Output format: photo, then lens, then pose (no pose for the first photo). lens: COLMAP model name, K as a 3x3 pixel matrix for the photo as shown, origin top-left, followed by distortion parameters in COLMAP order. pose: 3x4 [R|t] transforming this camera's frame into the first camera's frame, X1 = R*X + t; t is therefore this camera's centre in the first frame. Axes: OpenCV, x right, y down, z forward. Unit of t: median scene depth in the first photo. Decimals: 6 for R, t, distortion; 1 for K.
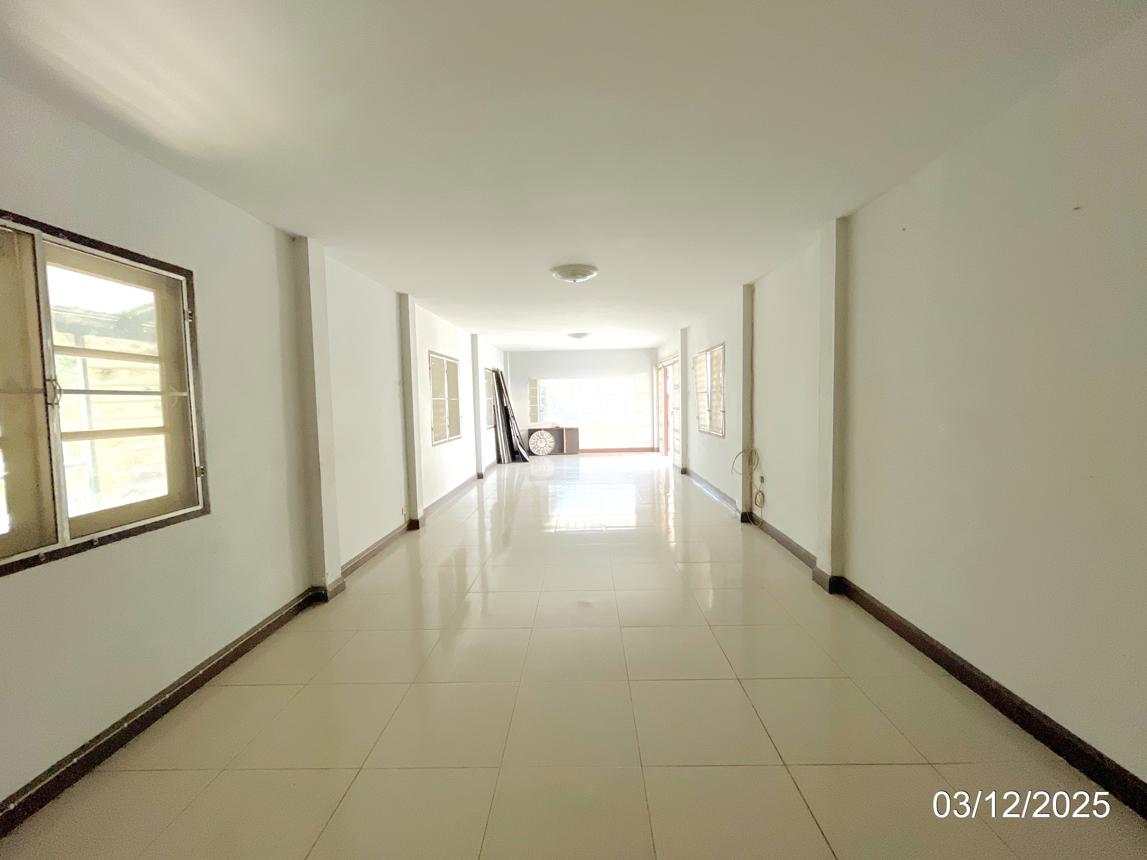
lens RADIAL K [[464.7, 0, 576.1], [0, 464.7, 429.4], [0, 0, 1]] dist [0.002084, -0.000029]
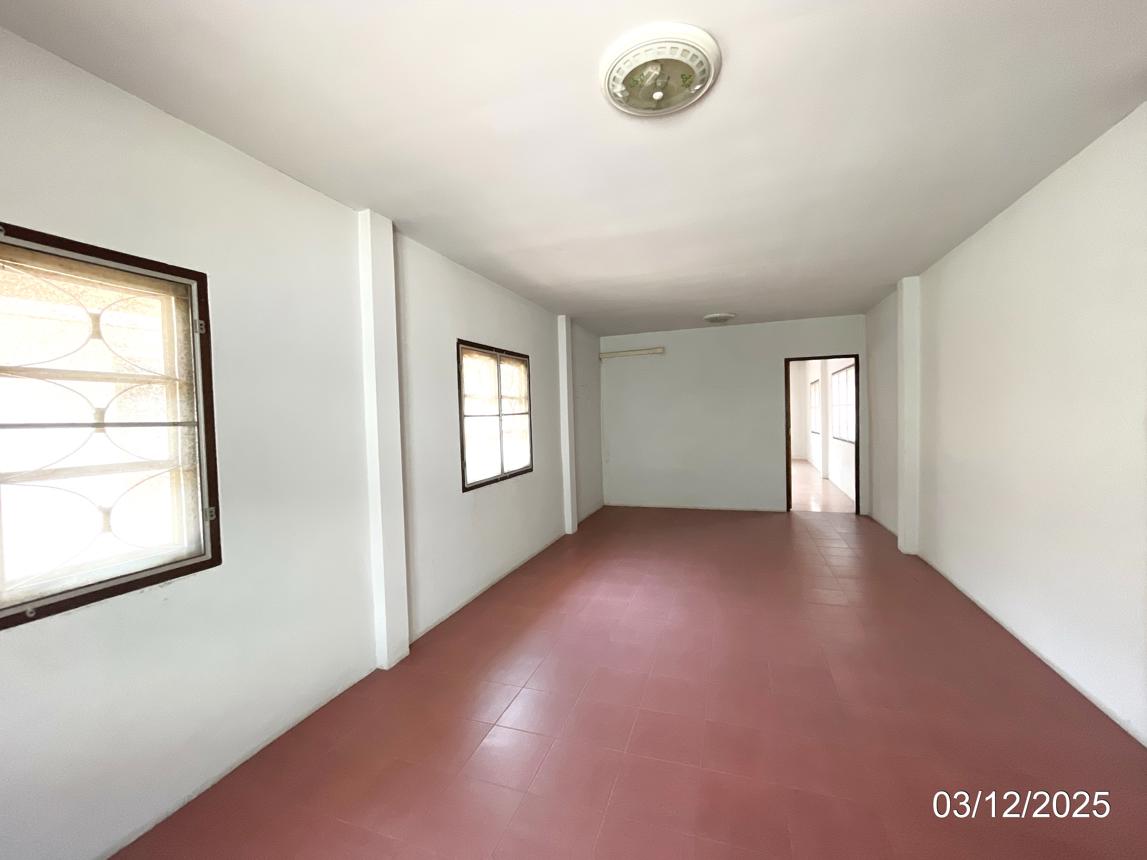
lens RADIAL K [[464.7, 0, 573.2], [0, 464.7, 432.0], [0, 0, 1]] dist [0.002084, -0.000029]
pose [[0.950876, -0.004743, -0.309536, 0.067086], [-0.000707, 0.999847, -0.017491, -0.040503], [0.309571, 0.016850, 0.950727, 0.415814]]
